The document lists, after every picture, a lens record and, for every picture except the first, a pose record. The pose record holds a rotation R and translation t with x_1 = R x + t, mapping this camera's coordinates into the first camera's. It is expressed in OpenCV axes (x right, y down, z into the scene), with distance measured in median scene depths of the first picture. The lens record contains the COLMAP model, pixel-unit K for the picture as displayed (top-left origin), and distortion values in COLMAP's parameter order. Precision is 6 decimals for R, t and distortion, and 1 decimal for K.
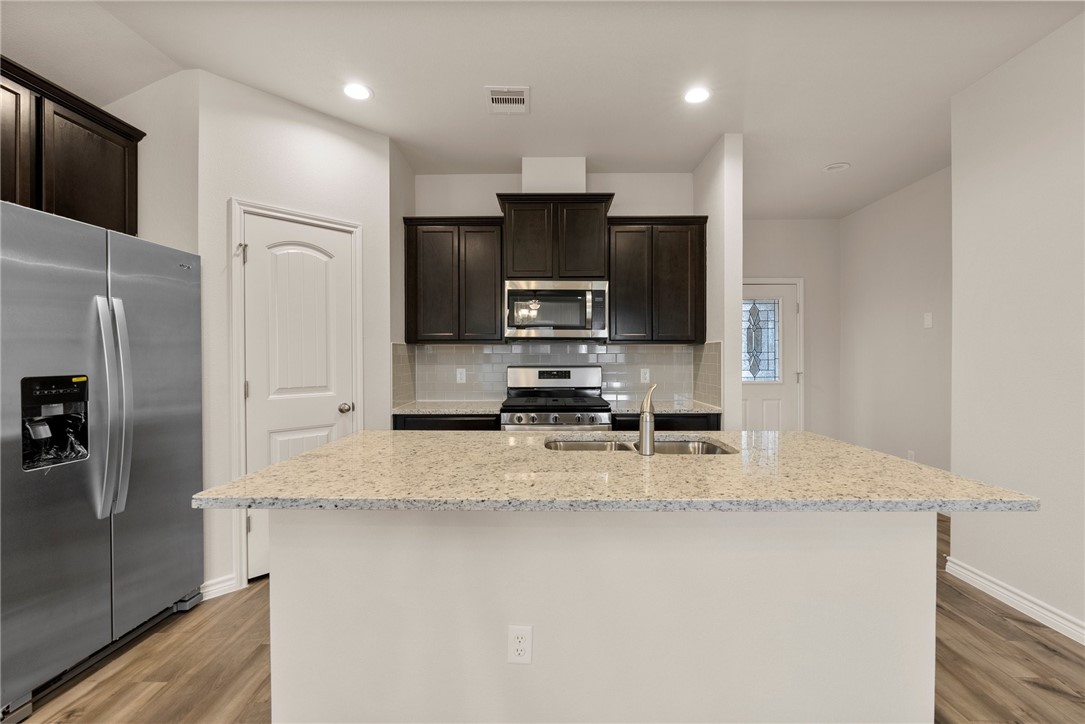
lens RADIAL K [[489.9, 0, 545.2], [0, 489.9, 361.4], [0, 0, 1]] dist [-0.009164, 0.001358]
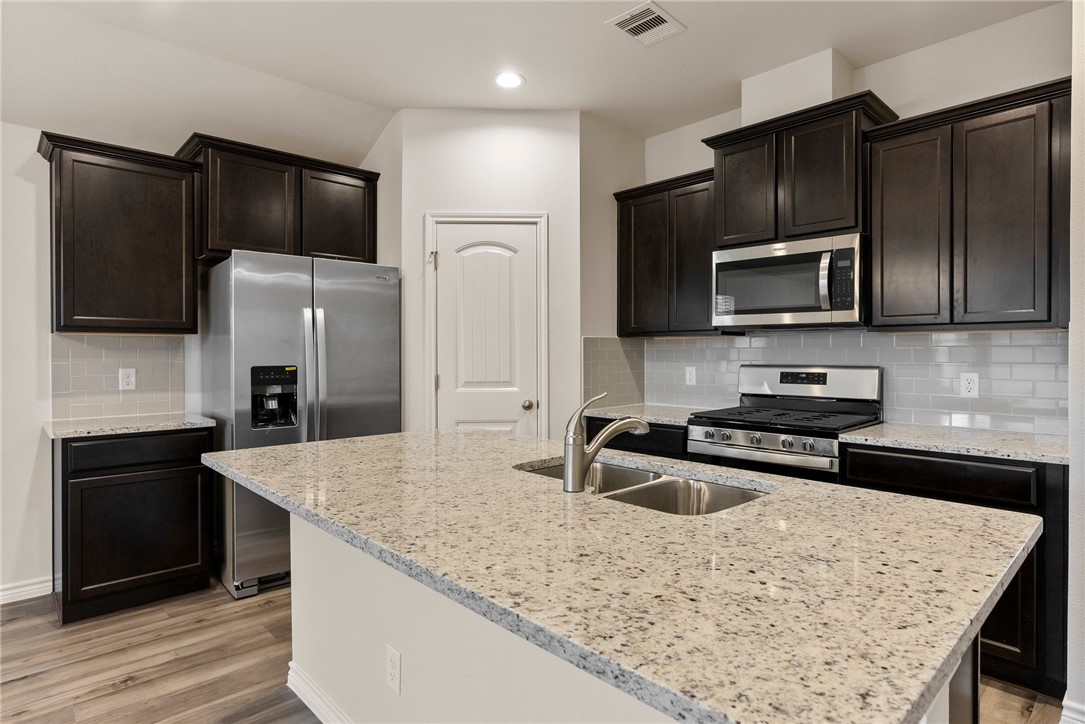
lens RADIAL K [[582.2, 0, 547.6], [0, 582.2, 357.2], [0, 0, 1]] dist [-0.003885, 0.000872]
pose [[0.697393, 0.006611, -0.716658, 0.392065], [-0.006260, 0.999976, 0.003133, -0.003092], [0.716661, 0.002301, 0.697417, 0.191061]]
